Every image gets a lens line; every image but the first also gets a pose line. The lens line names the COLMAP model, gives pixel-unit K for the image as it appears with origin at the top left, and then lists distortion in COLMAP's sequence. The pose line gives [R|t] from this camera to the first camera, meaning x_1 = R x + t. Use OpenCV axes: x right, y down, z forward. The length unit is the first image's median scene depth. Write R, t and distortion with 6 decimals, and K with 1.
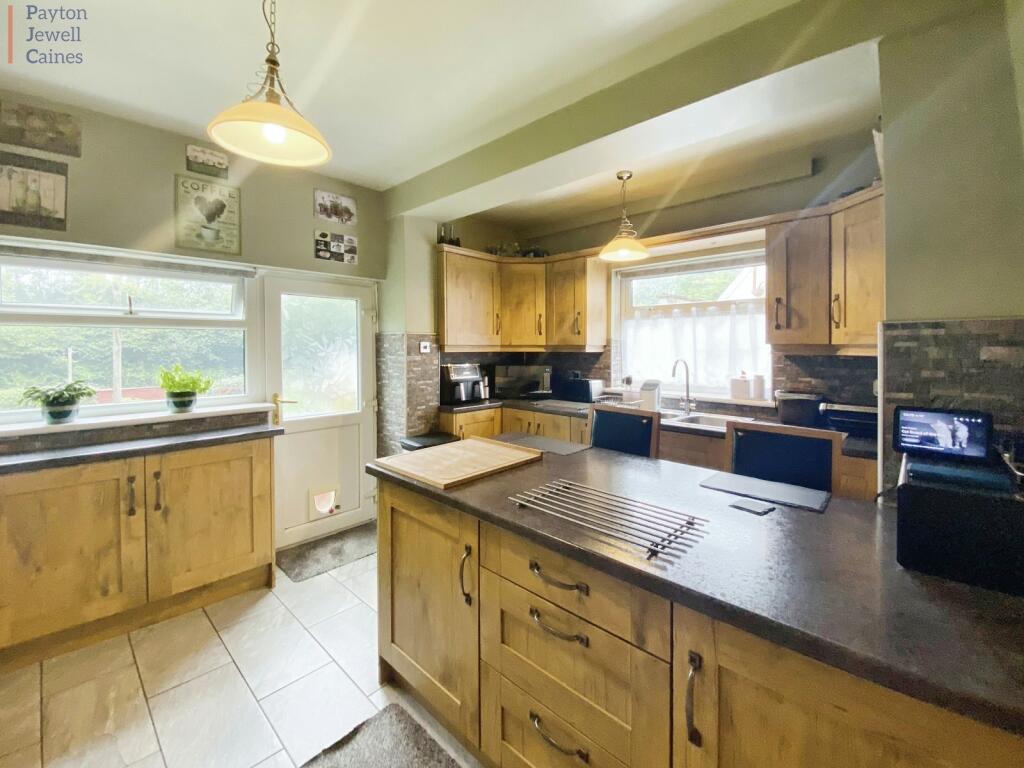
lens RADIAL K [[428.4, 0, 513.6], [0, 428.4, 362.6], [0, 0, 1]] dist [-0.014647, -0.001093]
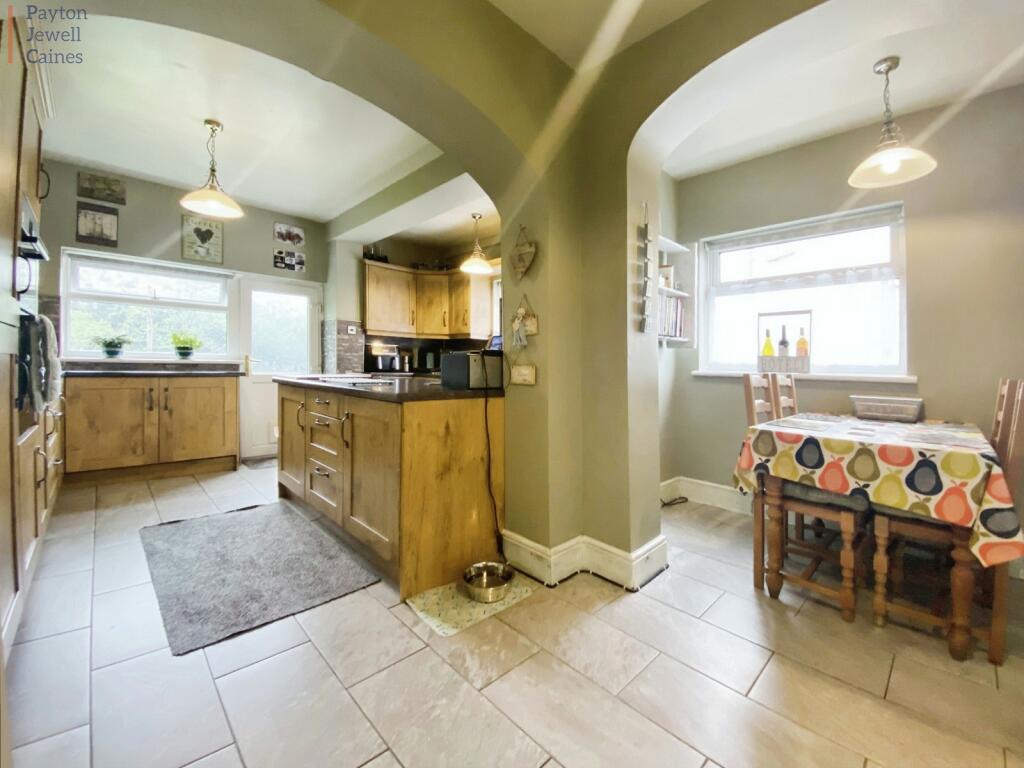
lens RADIAL K [[420.0, 0, 512.0], [0, 420.0, 384.0], [0, 0, 1]] dist [-0.001826, -0.000211]
pose [[0.998397, 0.025116, -0.050715, 0.470809], [-0.024708, 0.999657, 0.008649, 0.137967], [0.050914, -0.007382, 0.998676, -0.460439]]
